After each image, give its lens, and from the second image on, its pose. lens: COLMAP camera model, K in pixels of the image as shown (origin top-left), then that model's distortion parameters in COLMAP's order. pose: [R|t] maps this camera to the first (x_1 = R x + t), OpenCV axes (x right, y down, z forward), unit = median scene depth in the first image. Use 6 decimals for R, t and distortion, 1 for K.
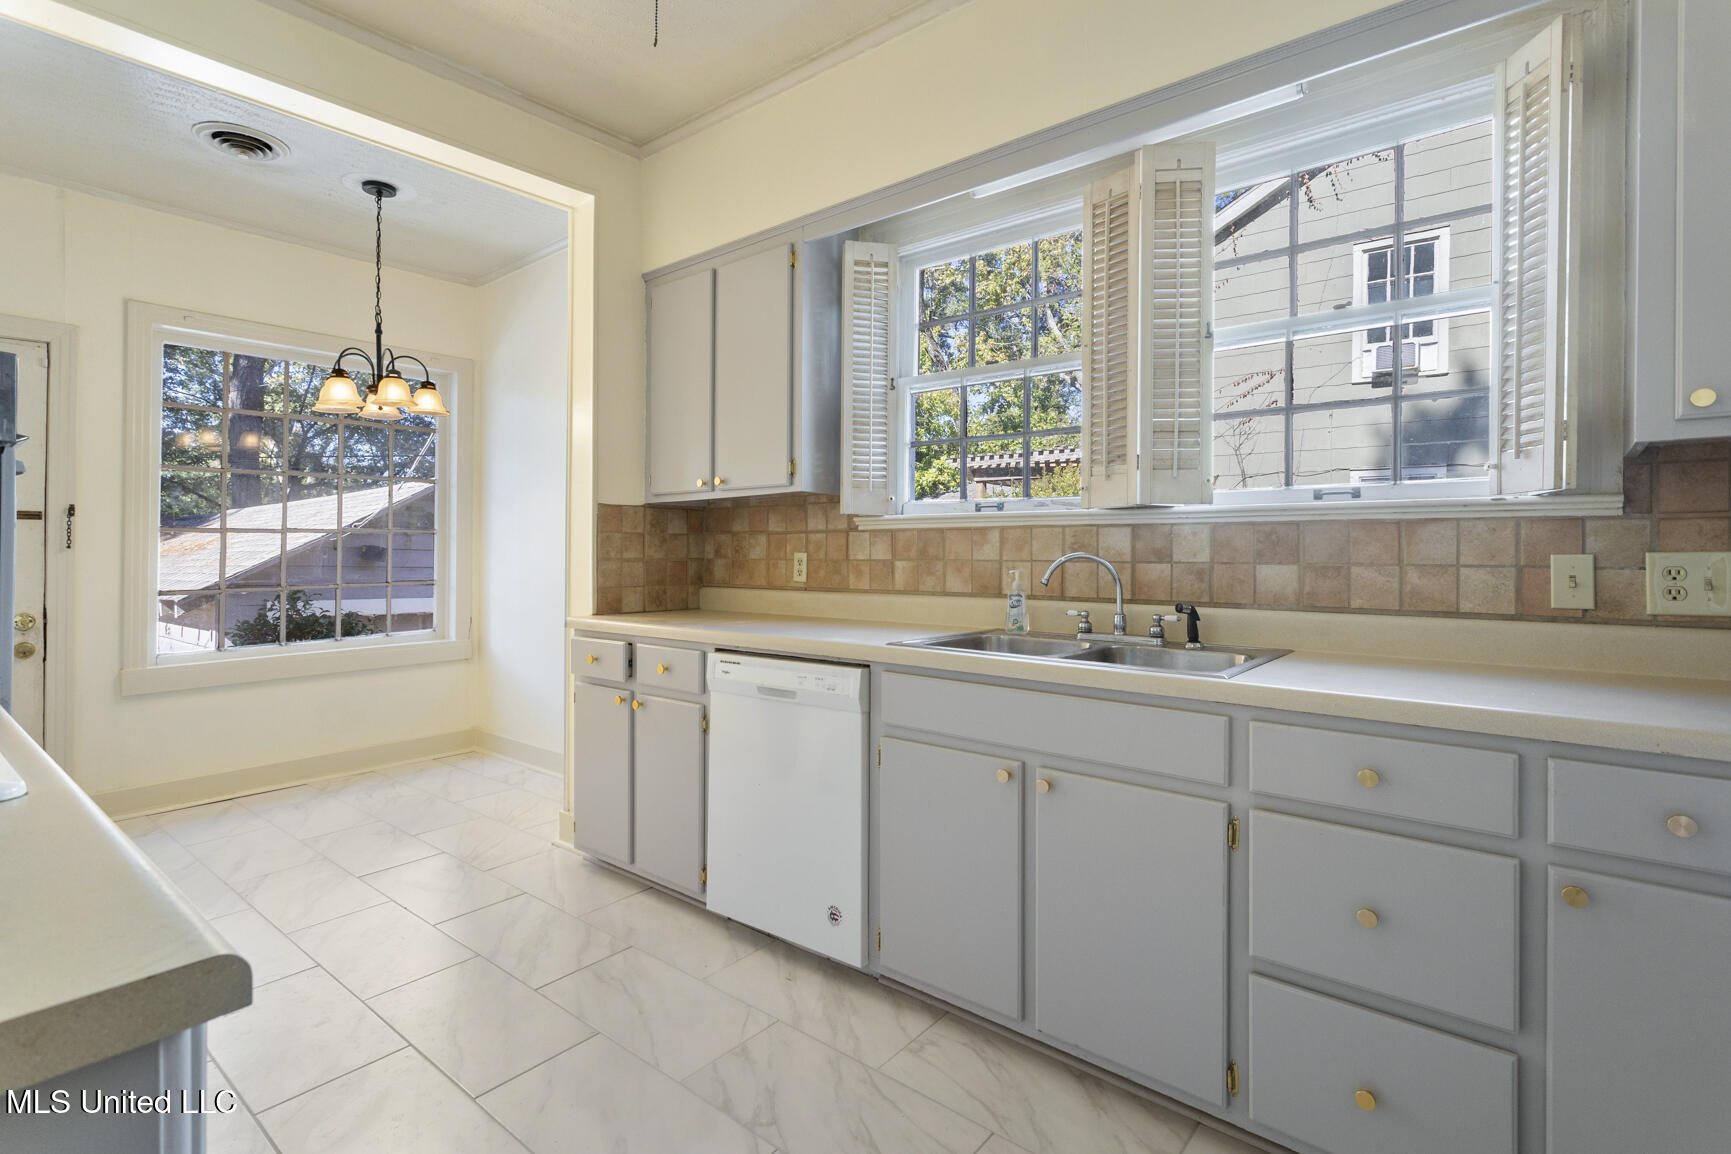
lens RADIAL K [[854.2, 0, 888.2], [0, 854.2, 549.1], [0, 0, 1]] dist [0.011489, 0.000057]
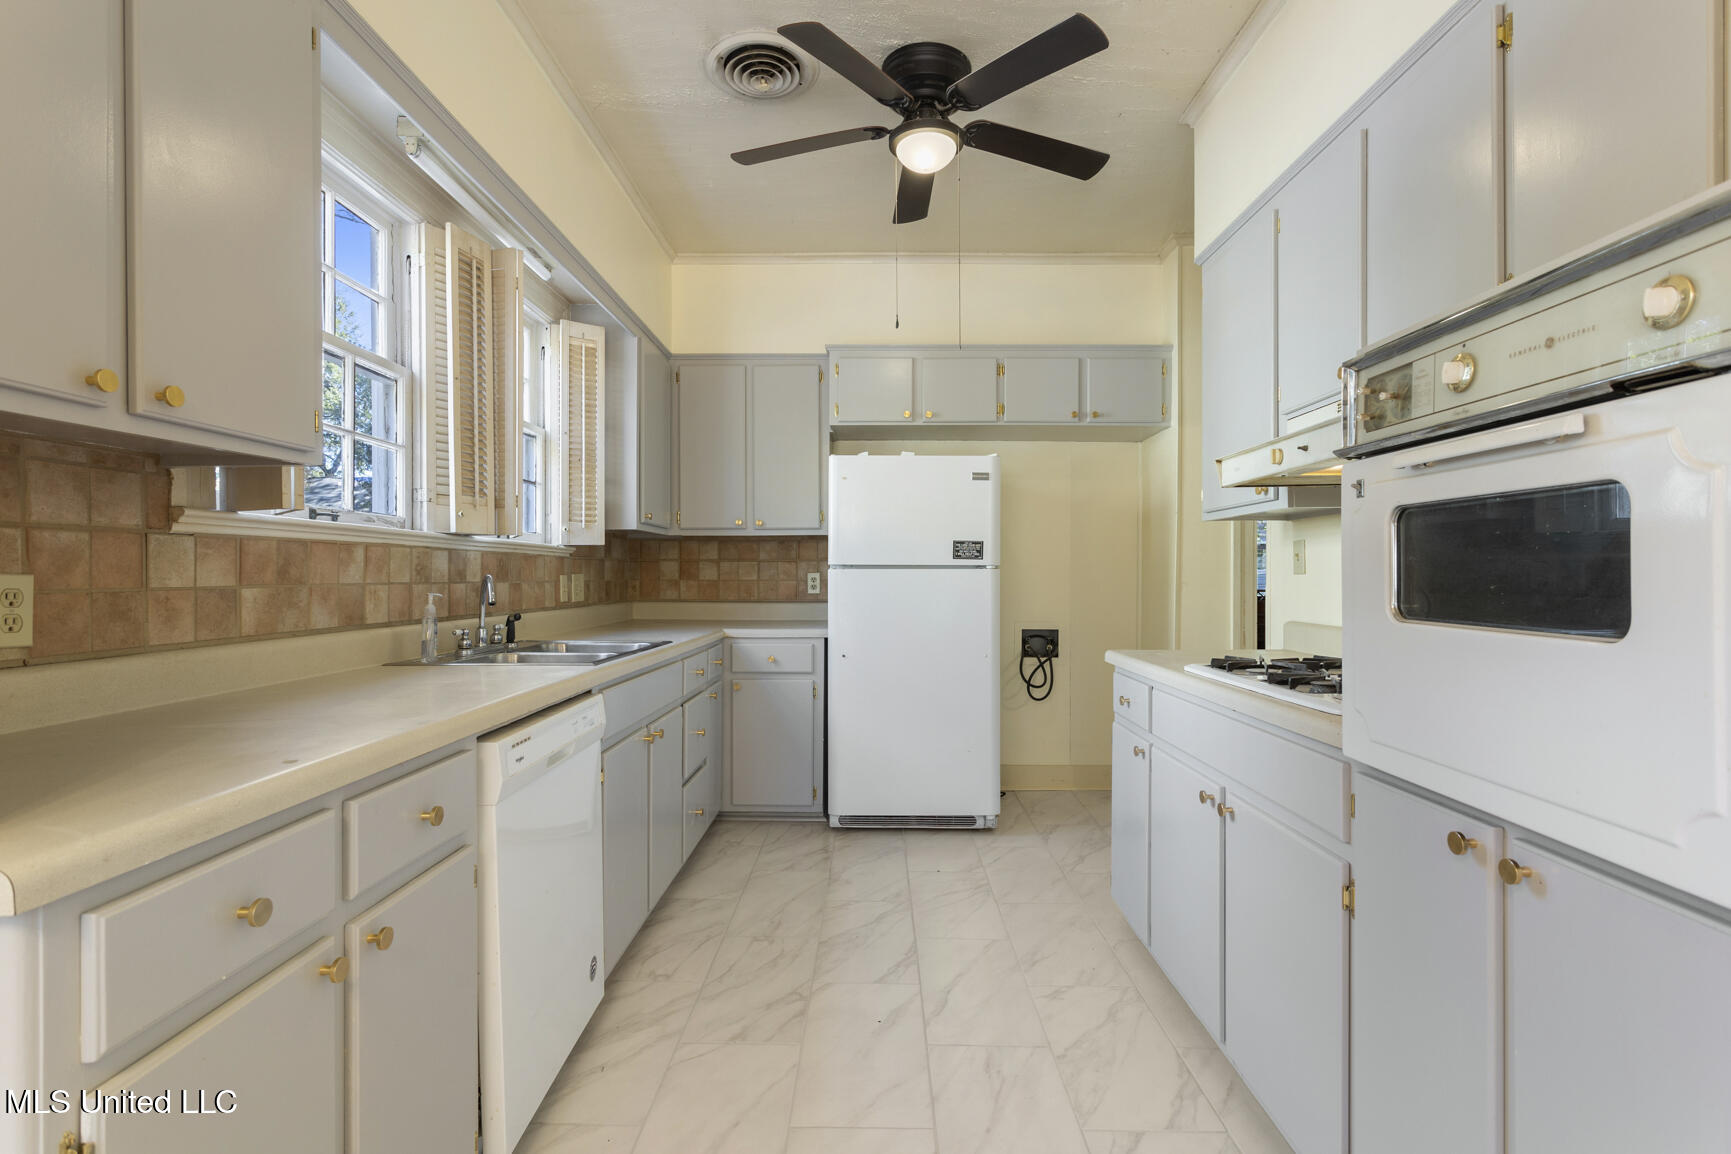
lens RADIAL K [[854.2, 0, 866.2], [0, 854.2, 577.4], [0, 0, 1]] dist [0.011489, 0.000057]
pose [[-0.631613, -0.002865, 0.775278, -0.783050], [-0.001732, 0.999996, 0.002284, 0.004098], [-0.775282, 0.000100, -0.631616, 1.103148]]
